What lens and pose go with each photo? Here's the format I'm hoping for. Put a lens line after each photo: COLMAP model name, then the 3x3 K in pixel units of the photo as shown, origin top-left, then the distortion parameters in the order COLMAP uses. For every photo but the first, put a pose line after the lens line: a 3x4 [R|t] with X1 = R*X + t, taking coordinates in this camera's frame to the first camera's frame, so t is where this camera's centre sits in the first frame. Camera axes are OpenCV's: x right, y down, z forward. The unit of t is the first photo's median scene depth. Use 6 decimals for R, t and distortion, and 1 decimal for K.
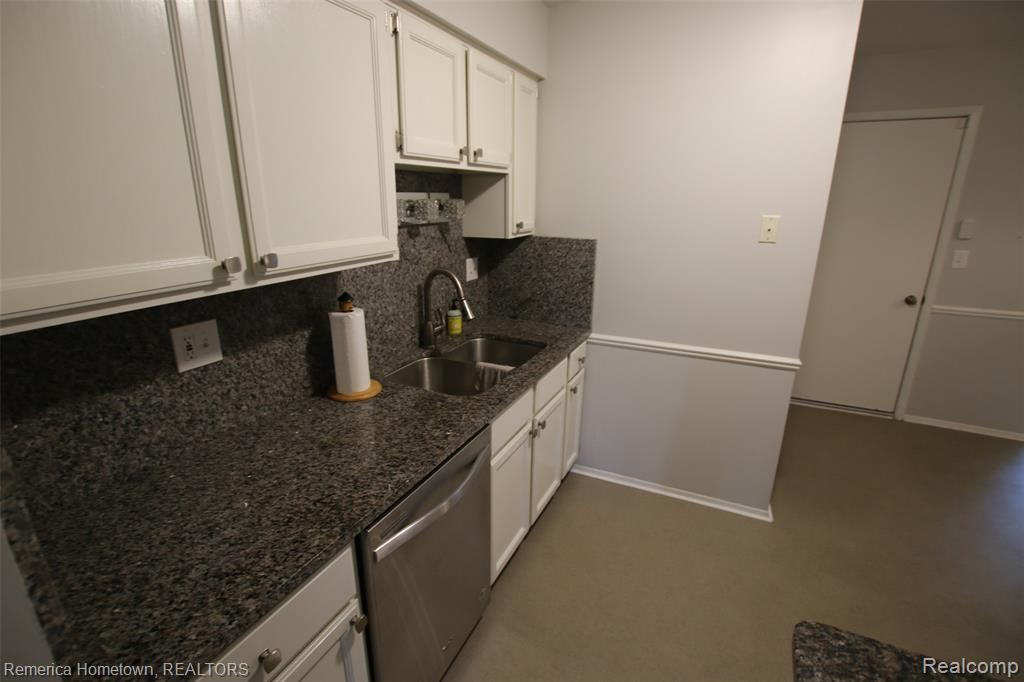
lens RADIAL K [[483.5, 0, 513.1], [0, 483.5, 339.1], [0, 0, 1]] dist [-0.002631, -0.000222]
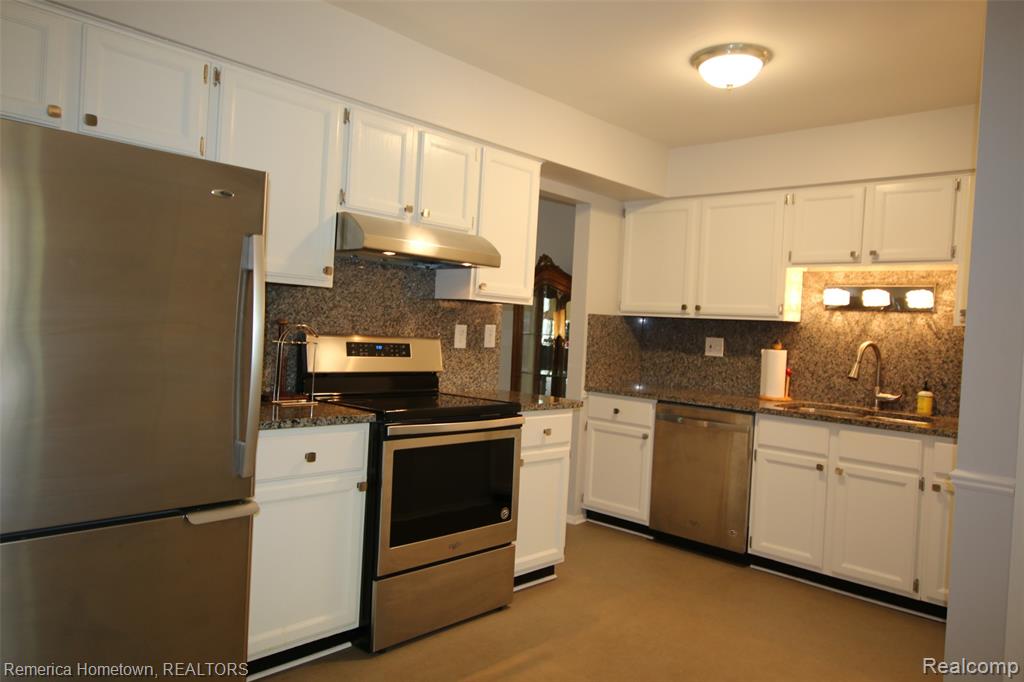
lens RADIAL K [[716.6, 0, 511.9], [0, 716.6, 339.5], [0, 0, 1]] dist [-0.001396, -0.000300]
pose [[-0.306413, -0.010573, -0.951840, 2.082732], [-0.331570, 0.938502, 0.096313, -0.021504], [0.892285, 0.345113, -0.291075, 0.761562]]
